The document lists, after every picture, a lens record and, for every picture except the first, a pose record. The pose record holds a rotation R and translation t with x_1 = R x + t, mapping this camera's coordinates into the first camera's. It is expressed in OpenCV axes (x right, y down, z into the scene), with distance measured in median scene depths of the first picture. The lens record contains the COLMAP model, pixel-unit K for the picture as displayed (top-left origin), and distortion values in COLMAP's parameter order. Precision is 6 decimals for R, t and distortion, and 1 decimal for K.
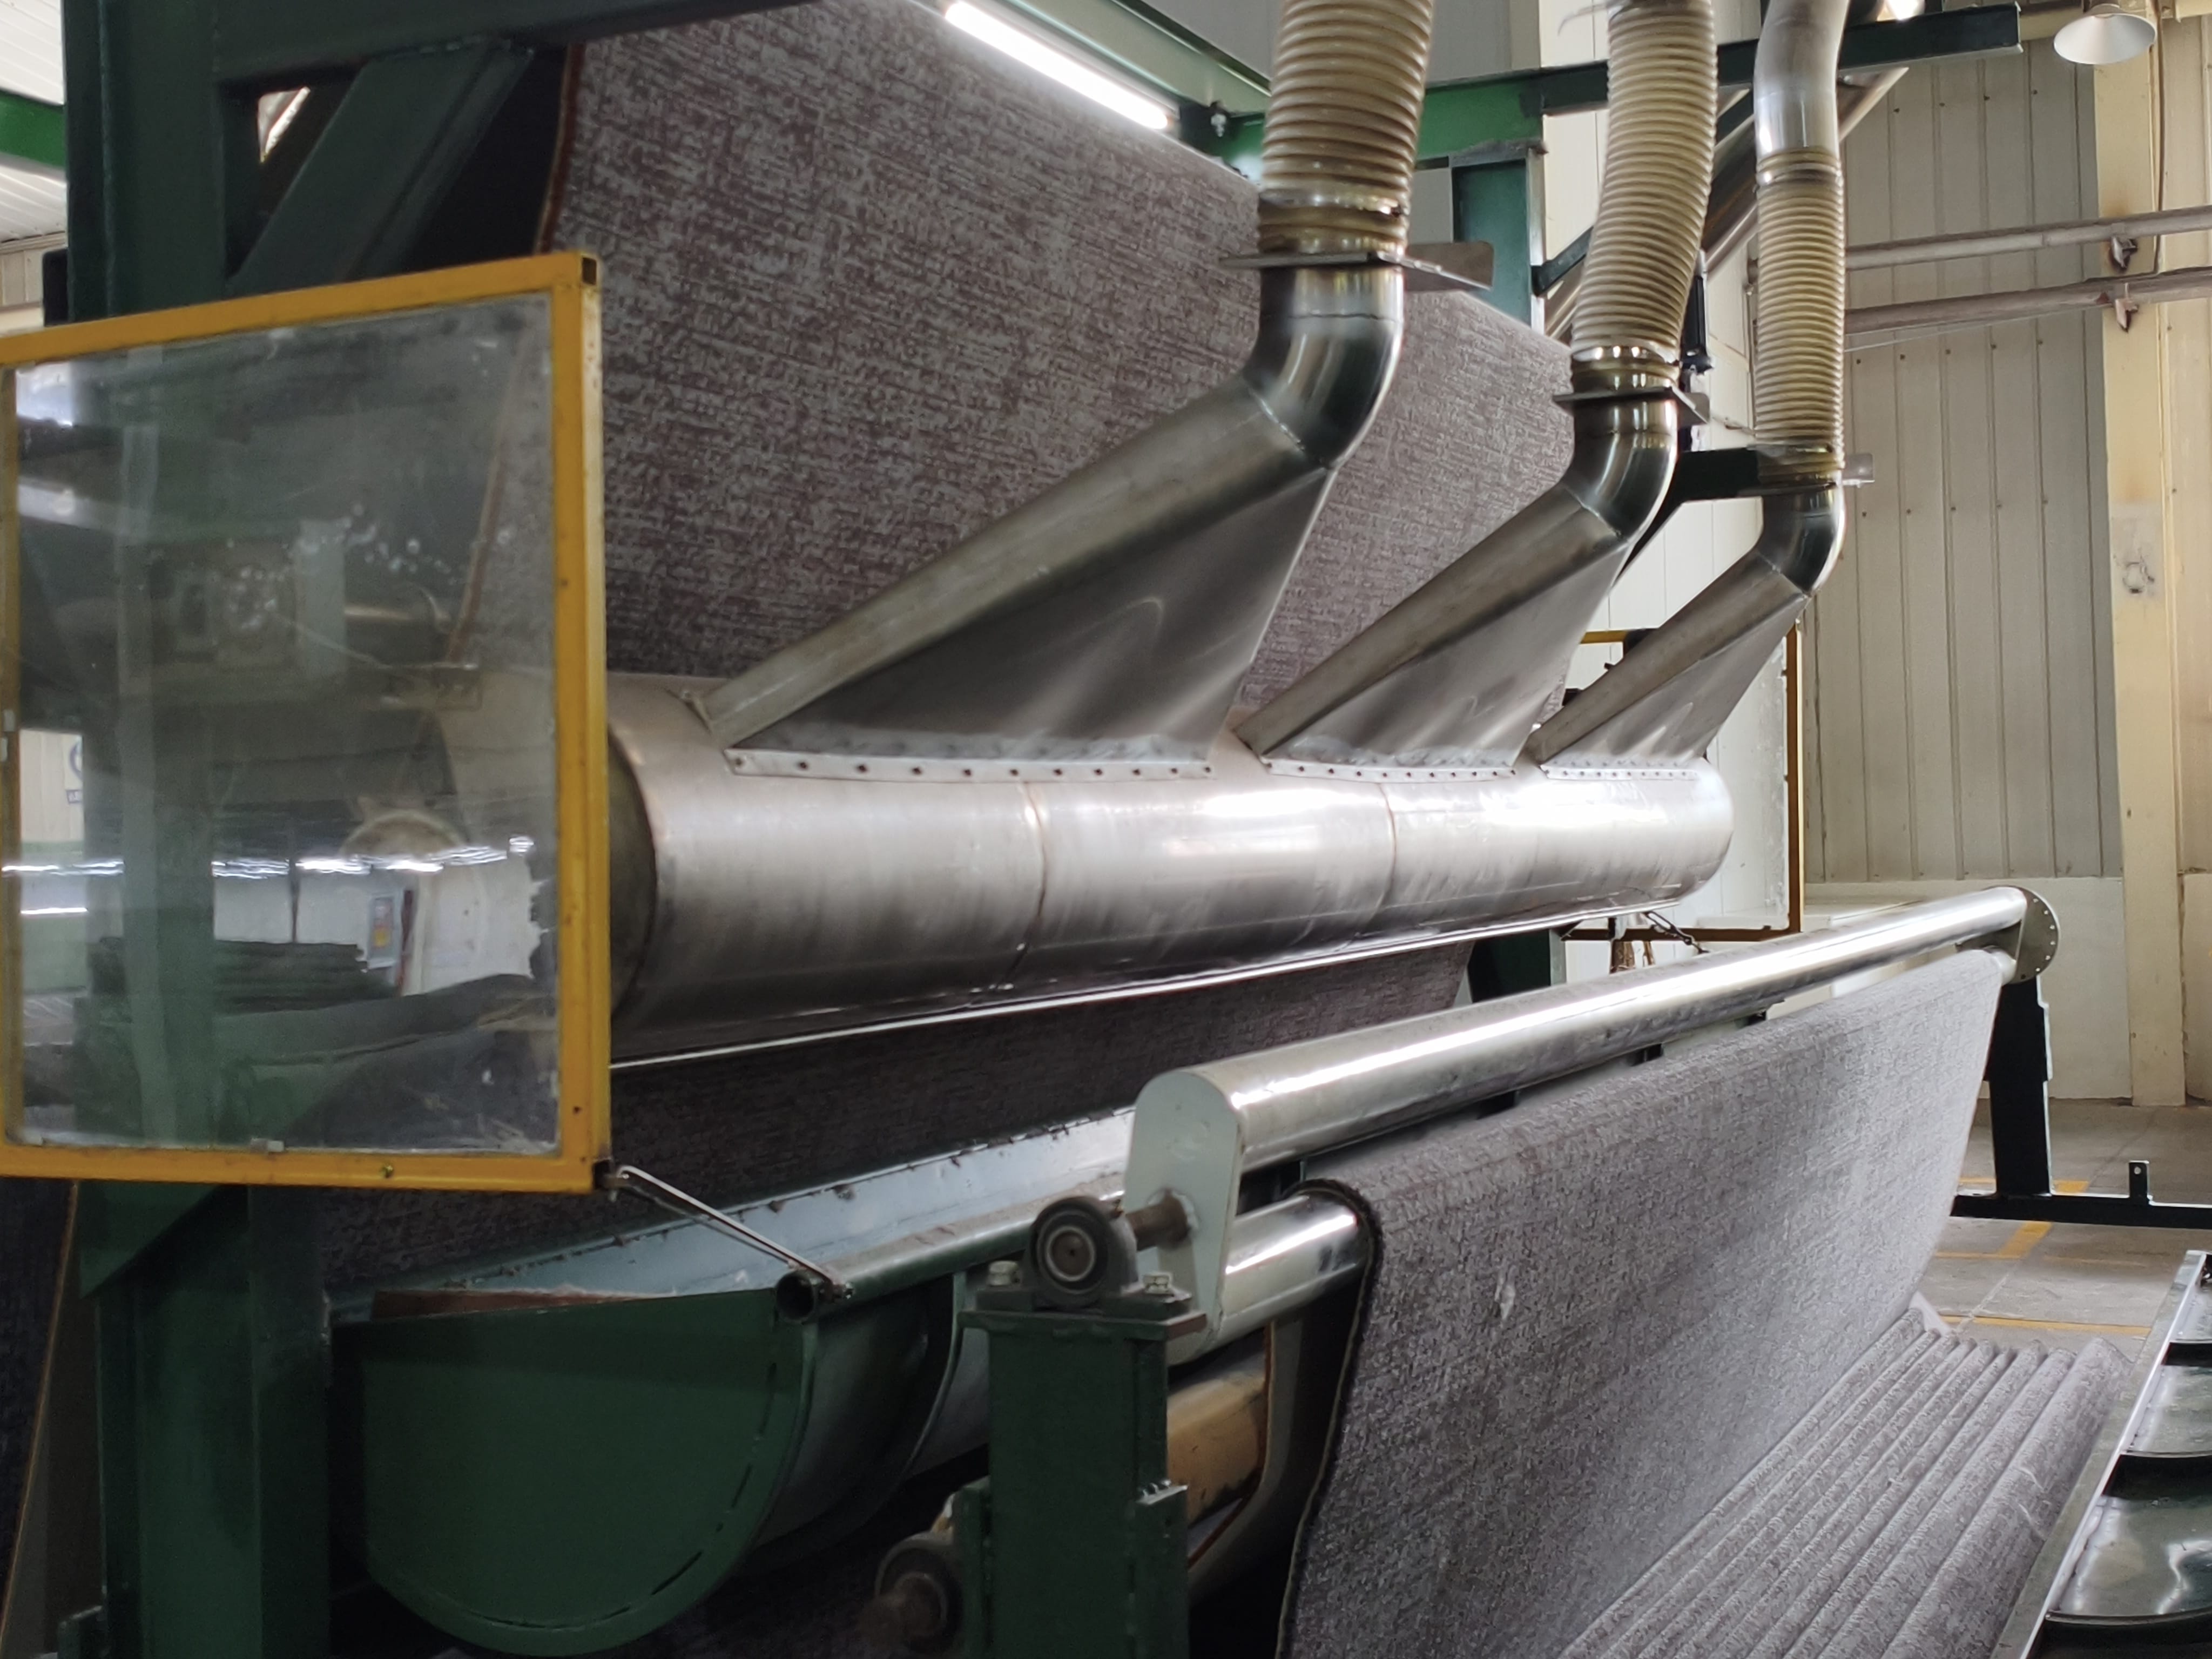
lens RADIAL K [[2797.6, 0, 1103.8], [0, 2797.6, 822.8], [0, 0, 1]] dist [0.038612, 0.000000]
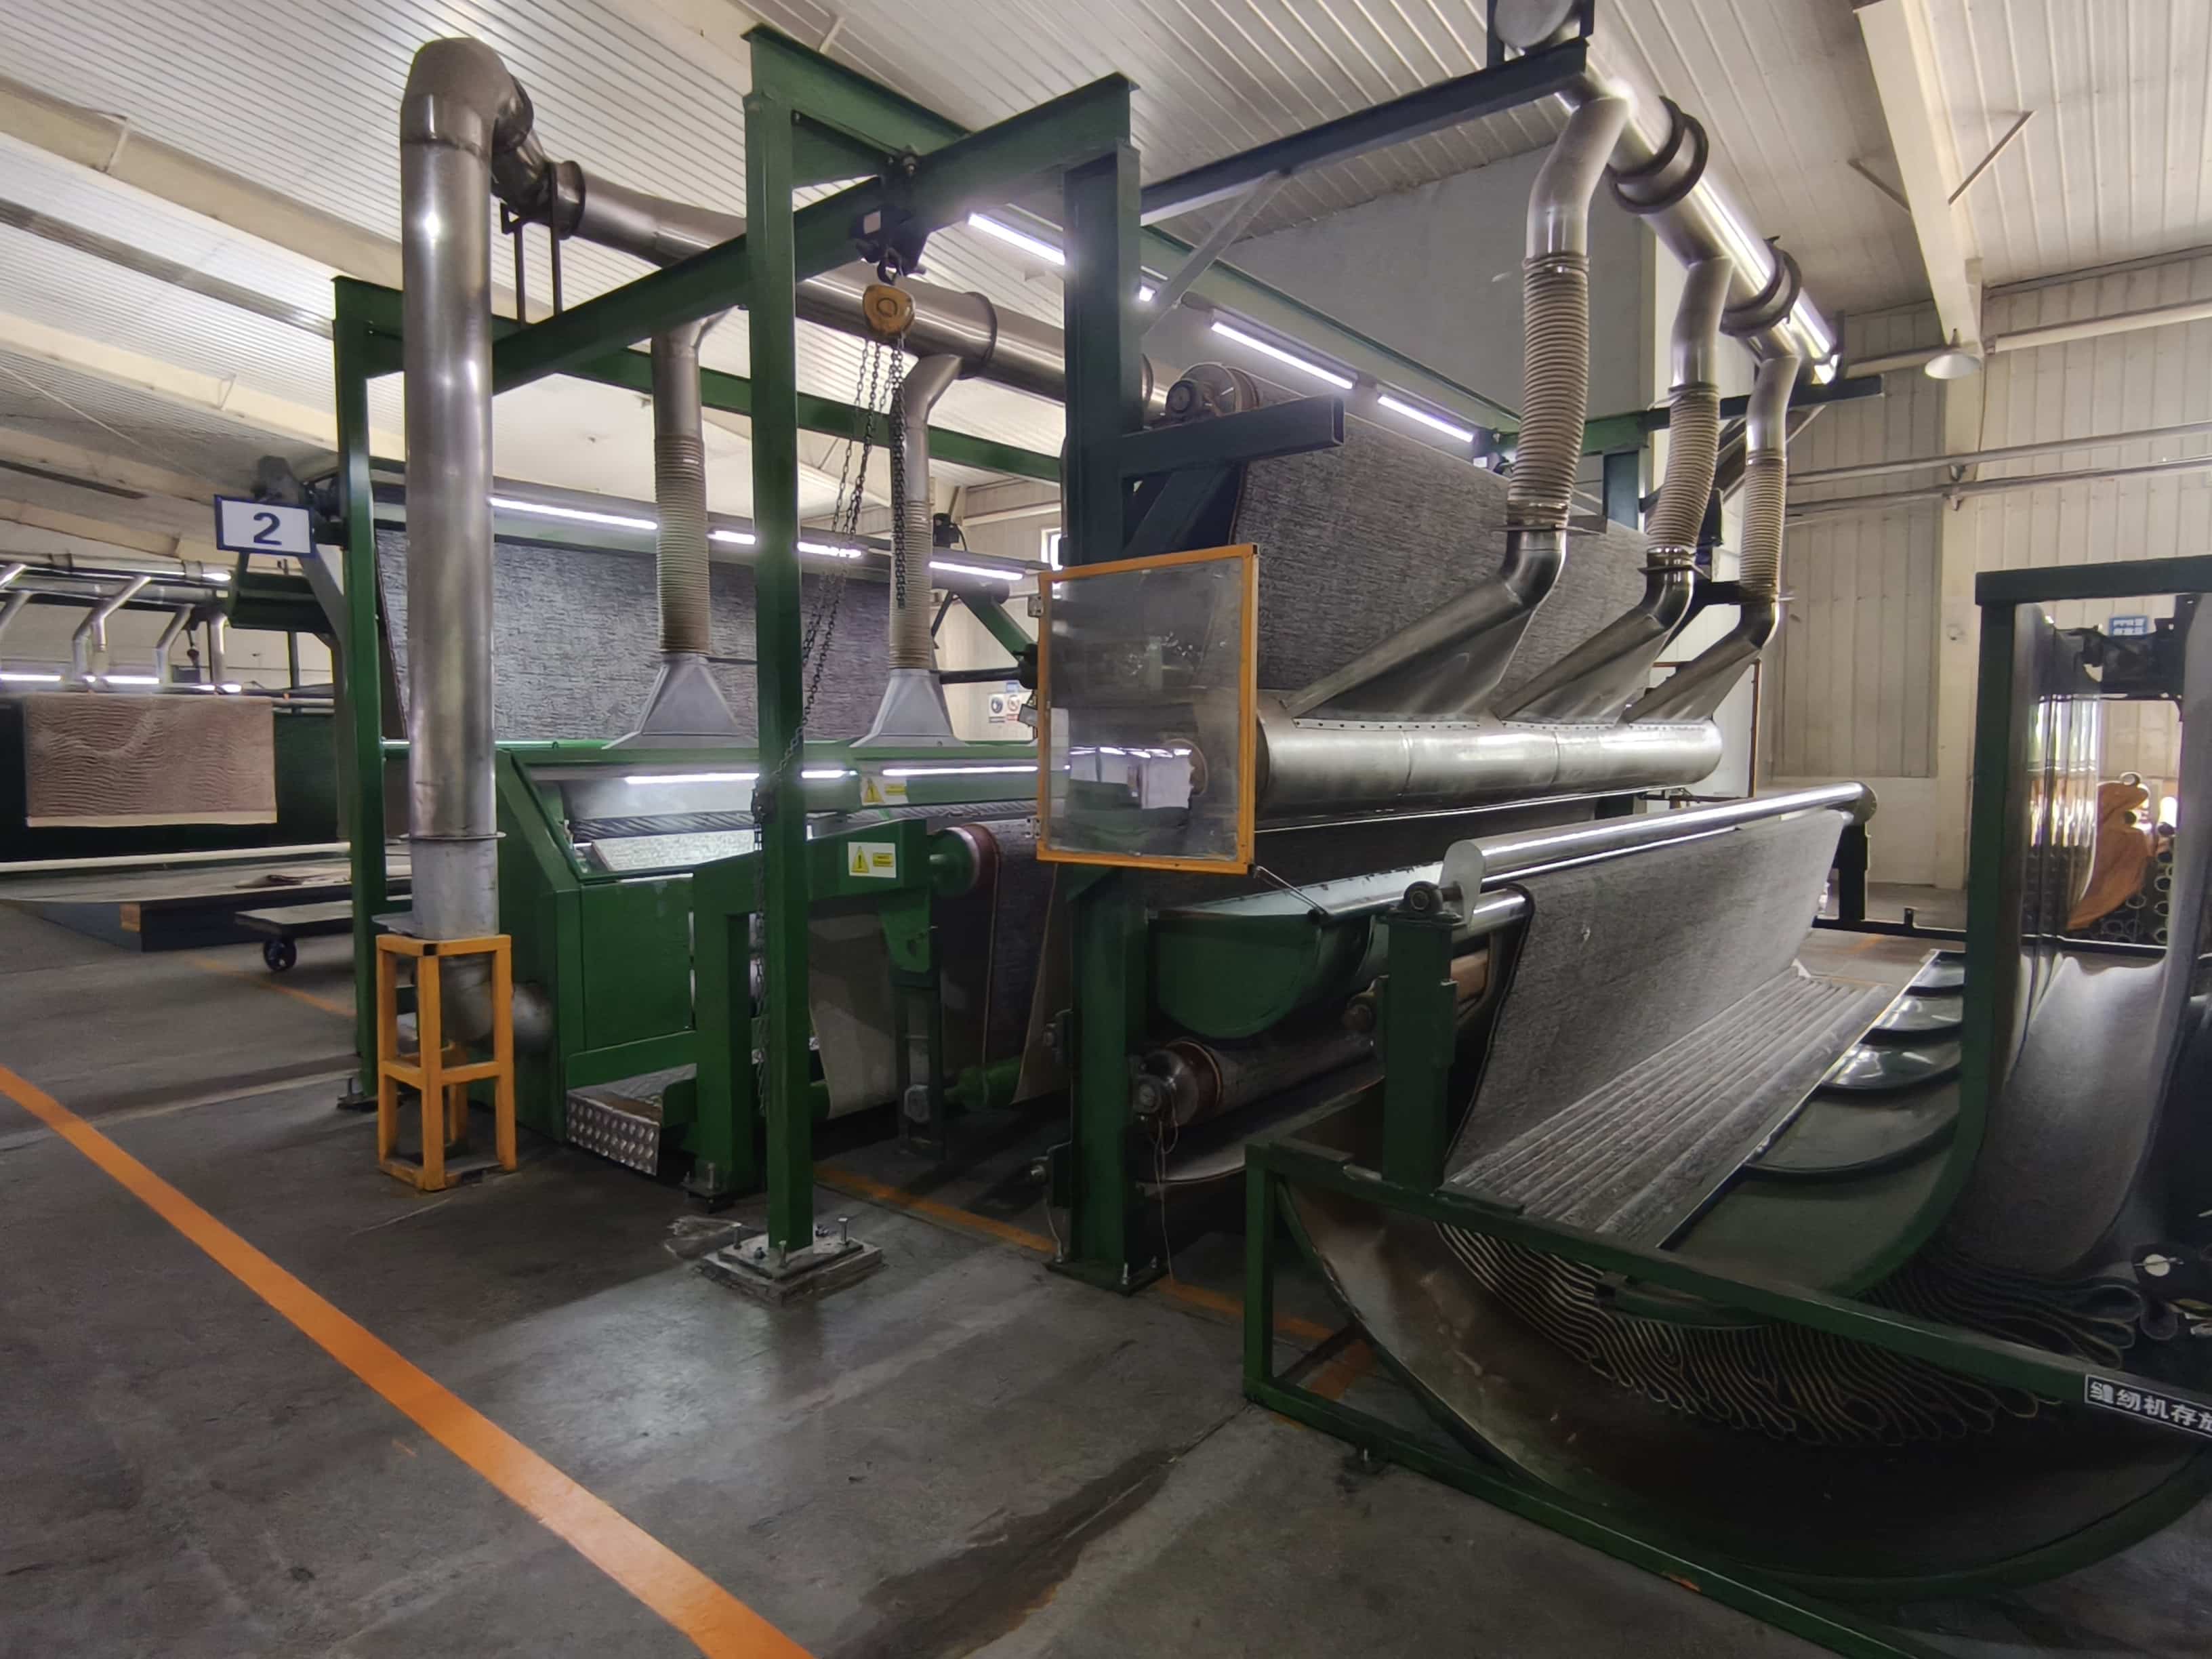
lens RADIAL K [[1258.3, 0, 1095.1], [0, 1258.3, 816.1], [0, 0, 1]] dist [-0.016587, -0.002693]
pose [[0.965813, 0.038045, -0.256432, -0.003227], [-0.021169, 0.997443, 0.068254, -0.008545], [0.258373, -0.060492, 0.964150, -0.187674]]
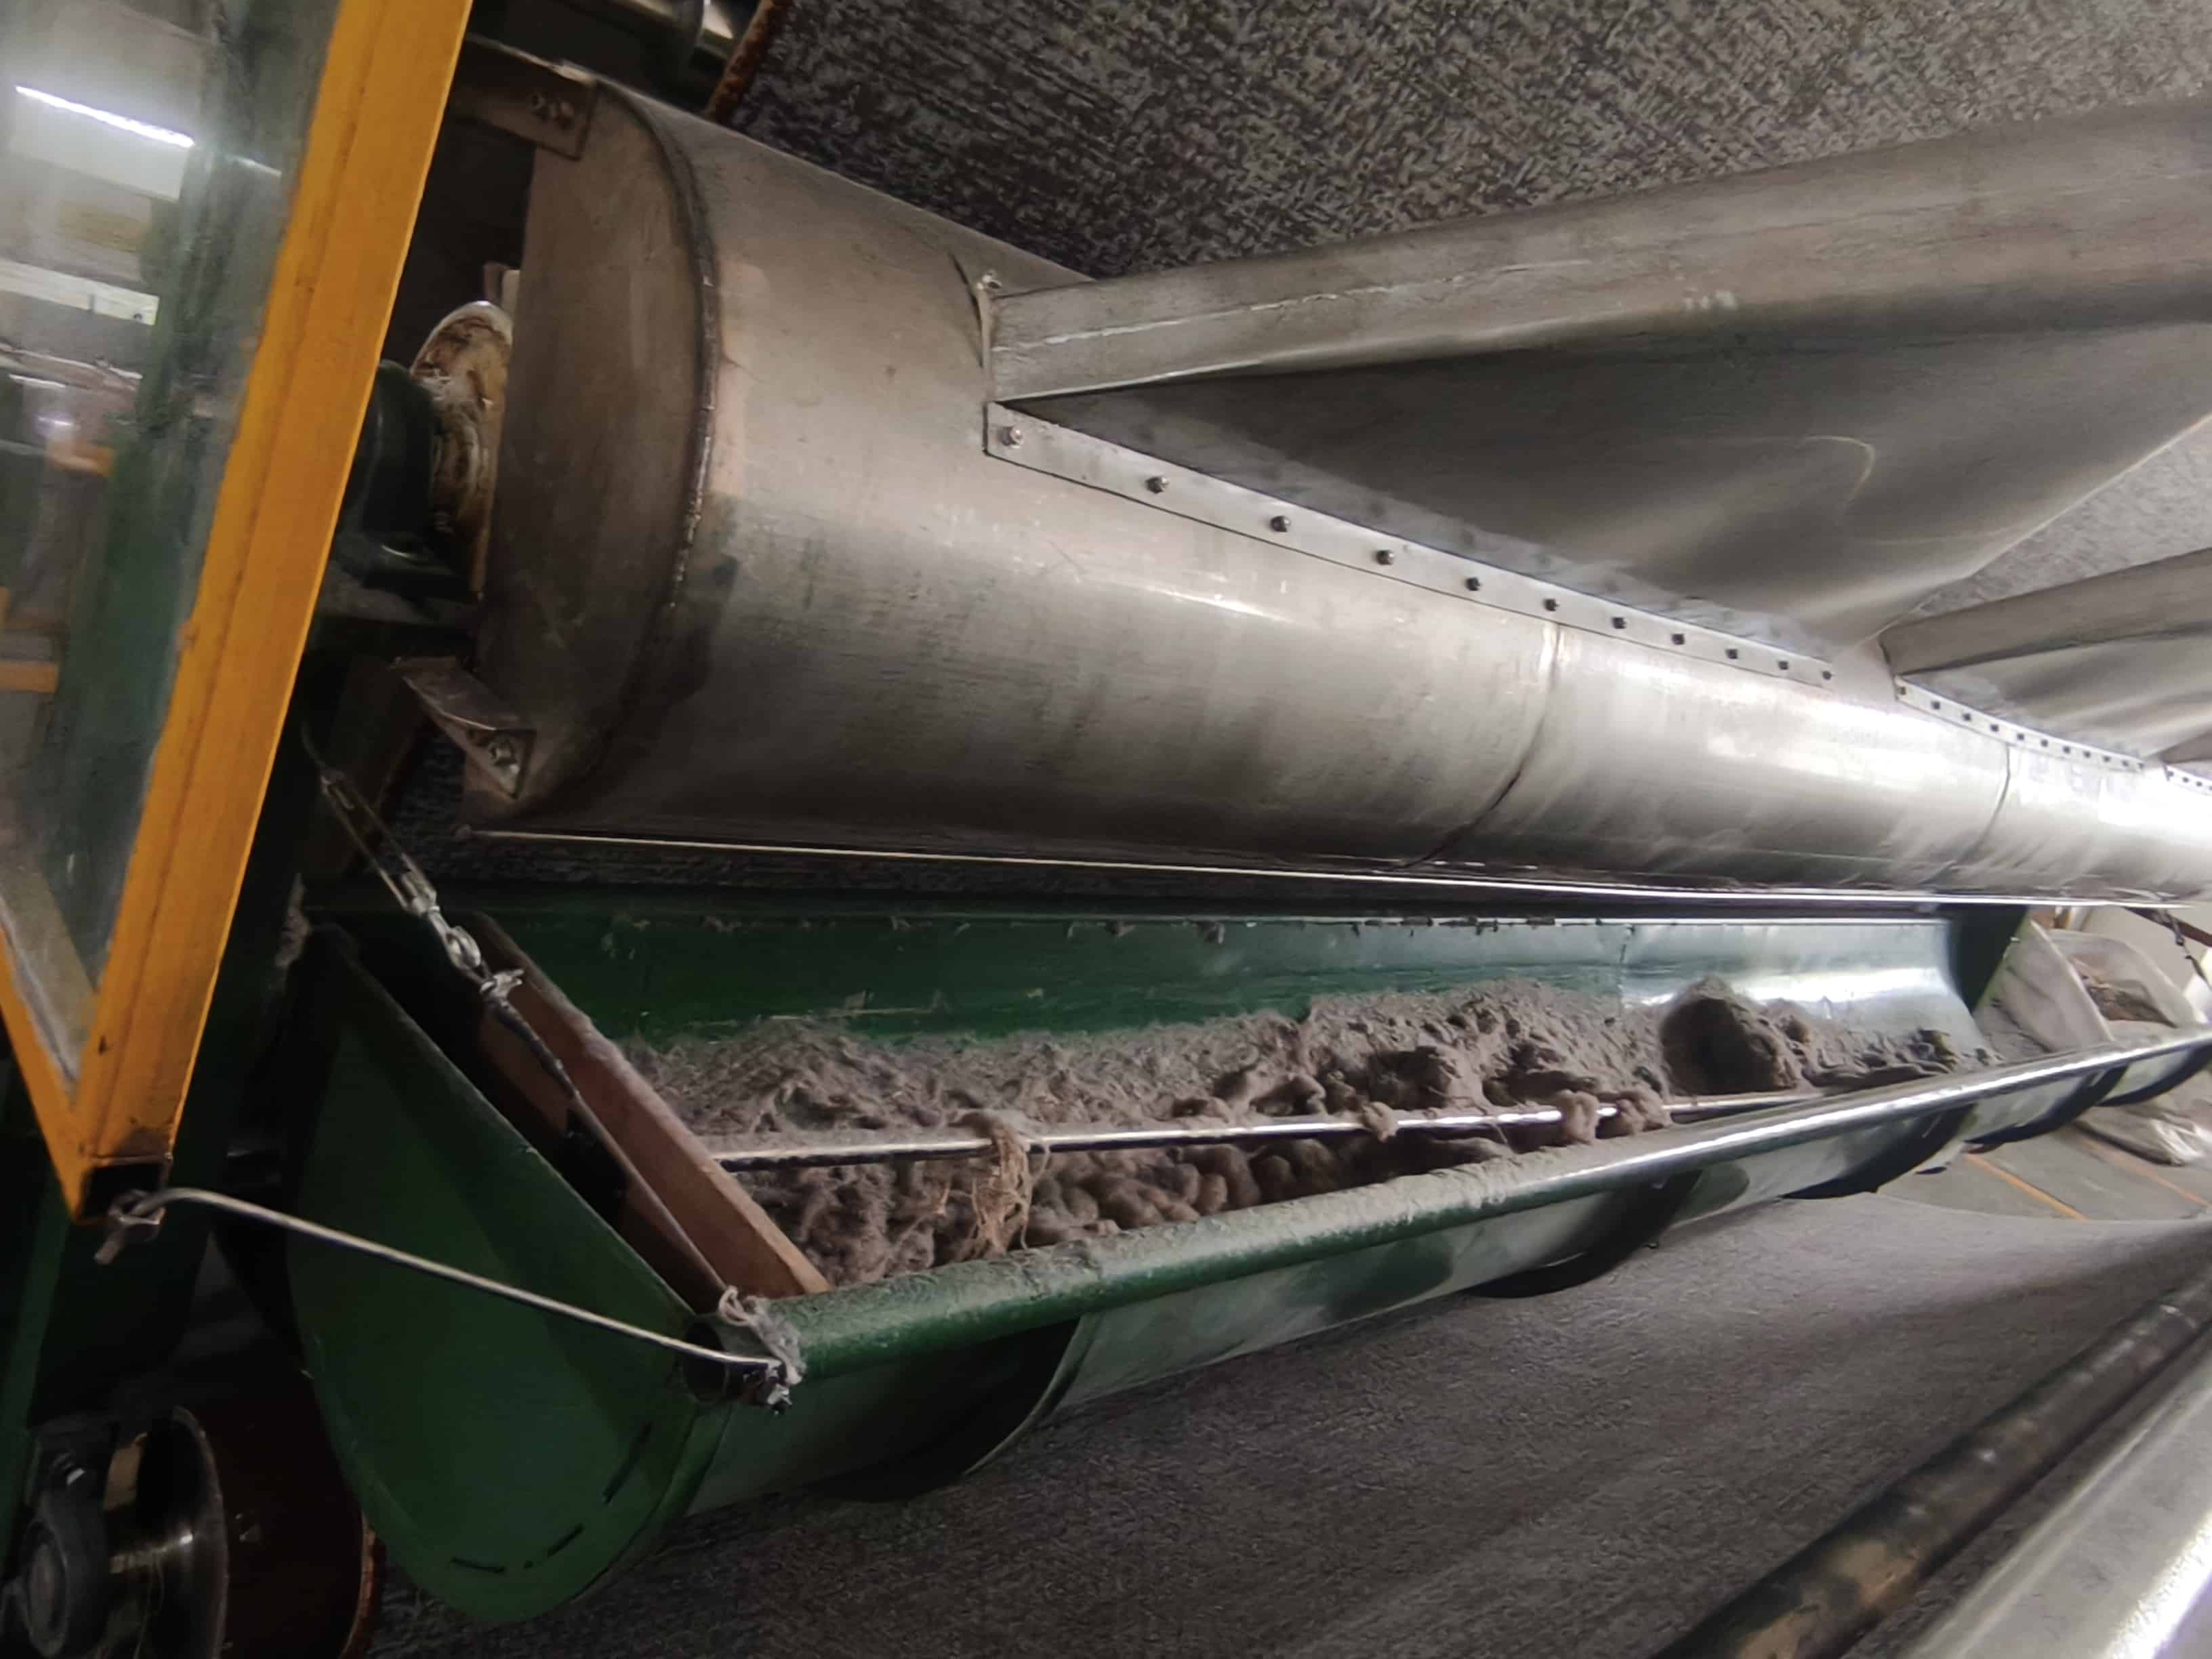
lens RADIAL K [[1602.0, 0, 1086.7], [0, 1602.0, 790.0], [0, 0, 1]] dist [0.001907, -0.005113]
pose [[0.859886, 0.428086, -0.278097, -0.001602], [-0.359011, 0.894409, 0.266726, -0.038660], [0.362914, -0.129515, 0.922778, 0.565740]]
